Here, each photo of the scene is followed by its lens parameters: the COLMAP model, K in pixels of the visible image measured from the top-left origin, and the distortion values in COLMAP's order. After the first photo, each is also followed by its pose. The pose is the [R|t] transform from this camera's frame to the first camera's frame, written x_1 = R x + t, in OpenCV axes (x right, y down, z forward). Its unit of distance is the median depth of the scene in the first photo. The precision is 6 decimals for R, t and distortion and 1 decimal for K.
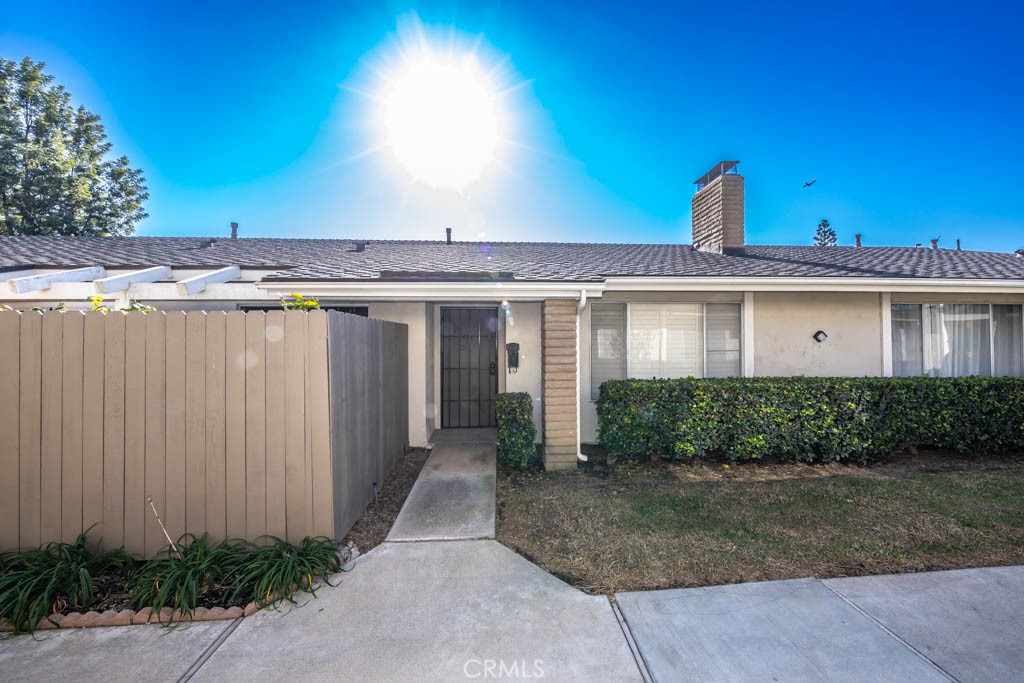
lens RADIAL K [[376.5, 0, 512.0], [0, 376.5, 341.5], [0, 0, 1]] dist [-0.001477, -0.000274]
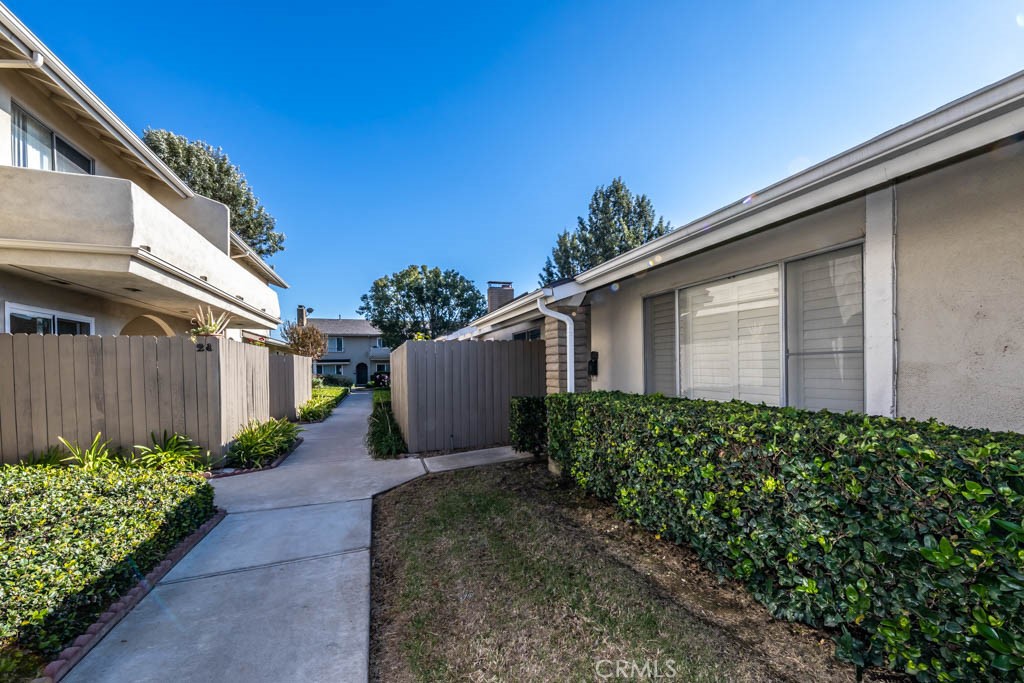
lens RADIAL K [[386.7, 0, 512.3], [0, 386.7, 371.3], [0, 0, 1]] dist [-0.000066, -0.000042]
pose [[0.293856, 0.016640, -0.955705, 1.156032], [0.026344, 0.999328, 0.025500, 0.030708], [0.955486, -0.032671, 0.293220, 0.600813]]
